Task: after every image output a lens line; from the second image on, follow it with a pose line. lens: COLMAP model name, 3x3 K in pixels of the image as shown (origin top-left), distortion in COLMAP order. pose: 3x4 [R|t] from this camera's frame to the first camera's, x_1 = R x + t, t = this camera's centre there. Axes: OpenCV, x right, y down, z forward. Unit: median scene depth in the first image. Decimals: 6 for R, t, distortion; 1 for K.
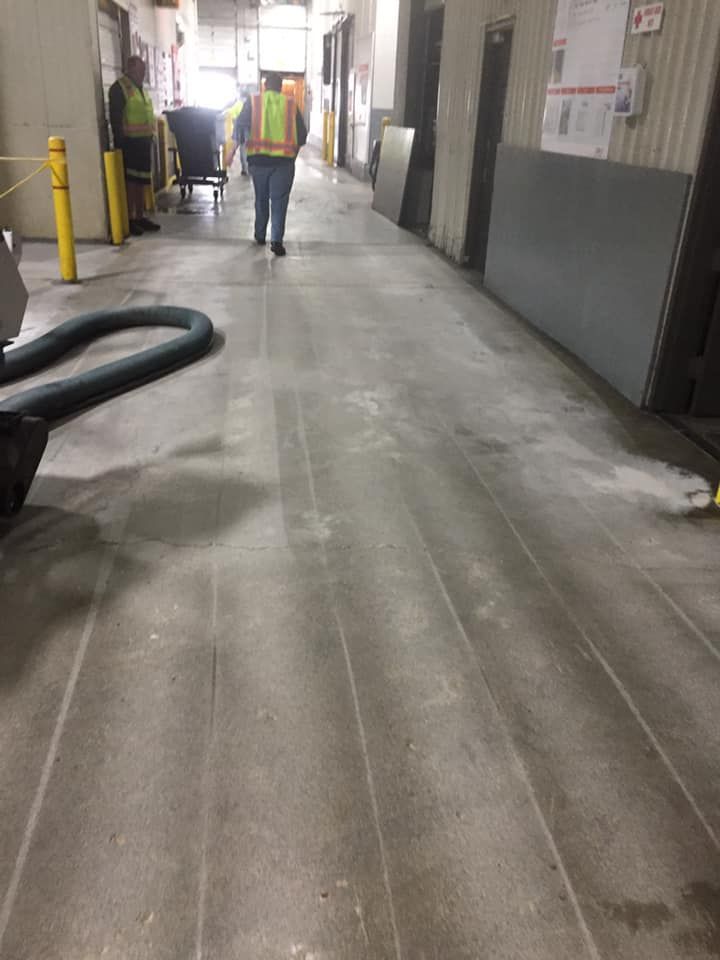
lens RADIAL K [[788.2, 0, 359.5], [0, 788.2, 497.1], [0, 0, 1]] dist [0.001195, -0.050215]
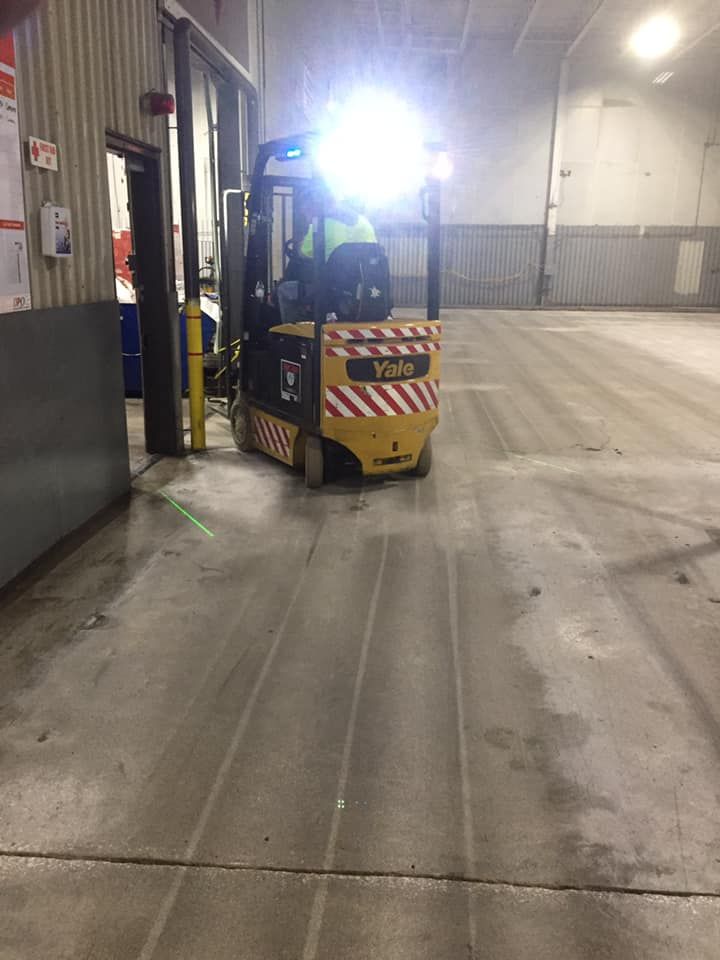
lens RADIAL K [[818.0, 0, 360.0], [0, 818.0, 480.0], [0, 0, 1]] dist [0.005544, -0.005201]
pose [[-0.979243, -0.107044, 0.172119, -0.187146], [0.033754, 0.751194, 0.659218, -0.893370], [-0.199860, 0.651344, -0.731988, 1.767993]]
